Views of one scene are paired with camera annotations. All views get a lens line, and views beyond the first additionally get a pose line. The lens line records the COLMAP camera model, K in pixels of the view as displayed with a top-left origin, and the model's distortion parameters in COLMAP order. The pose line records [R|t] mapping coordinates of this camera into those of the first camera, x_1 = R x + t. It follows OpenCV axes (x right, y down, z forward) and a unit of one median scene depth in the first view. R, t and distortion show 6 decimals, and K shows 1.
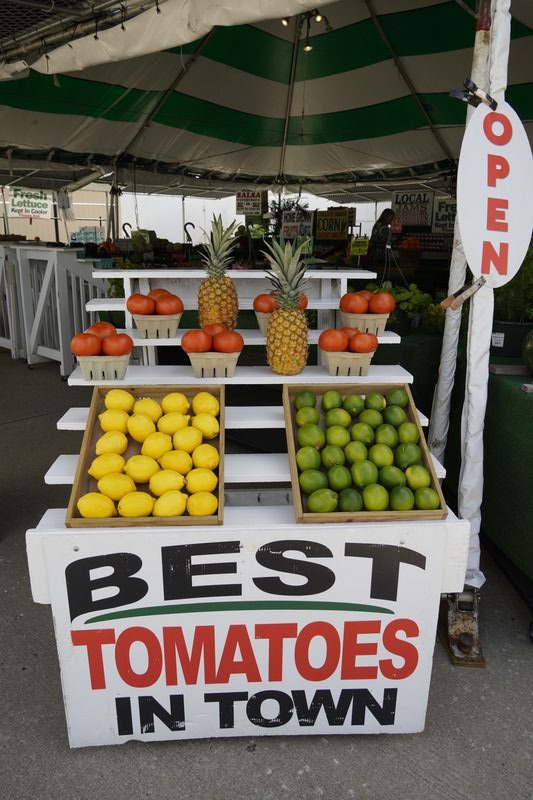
lens RADIAL K [[610.4, 0, 267.6], [0, 610.4, 396.7], [0, 0, 1]] dist [-0.009694, 0.004527]
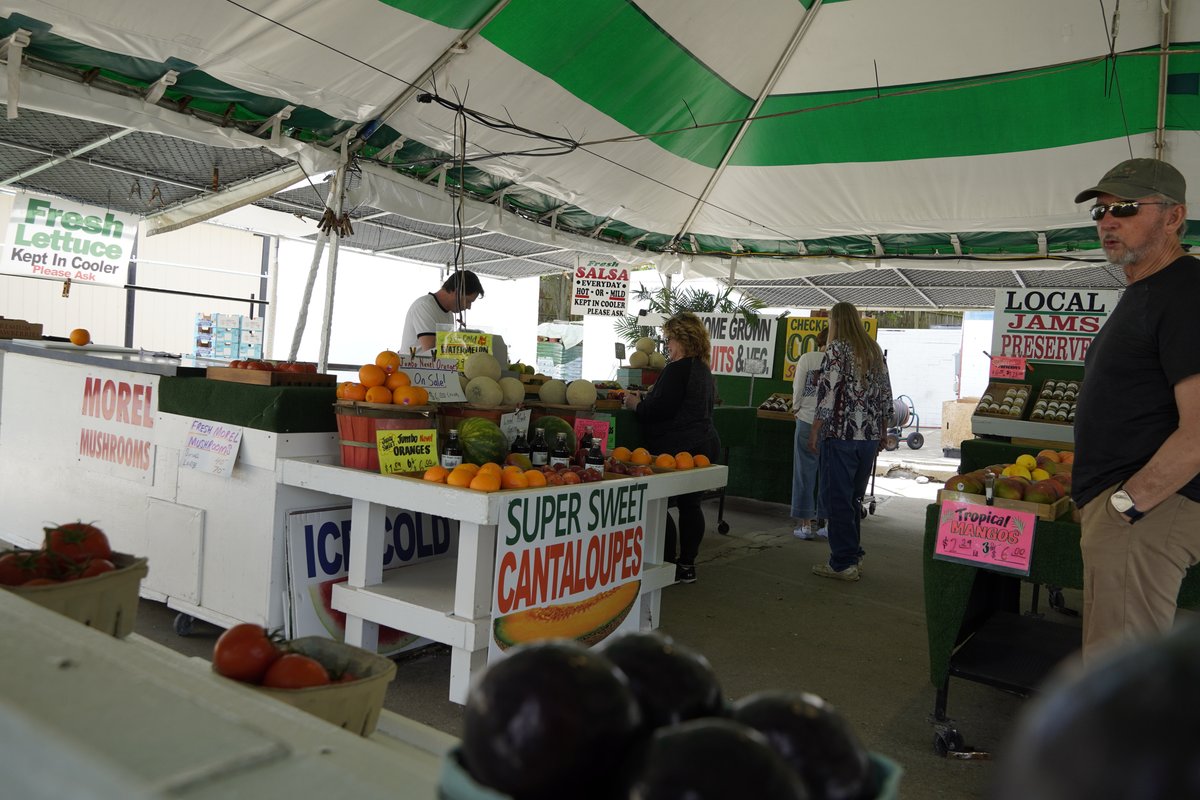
lens RADIAL K [[915.6, 0, 597.1], [0, 915.6, 398.5], [0, 0, 1]] dist [-0.009694, 0.004527]
pose [[0.984065, 0.053547, 0.169557, -0.168970], [-0.015813, 0.976155, -0.216498, -0.113030], [-0.177106, 0.210367, 0.961446, 0.441253]]
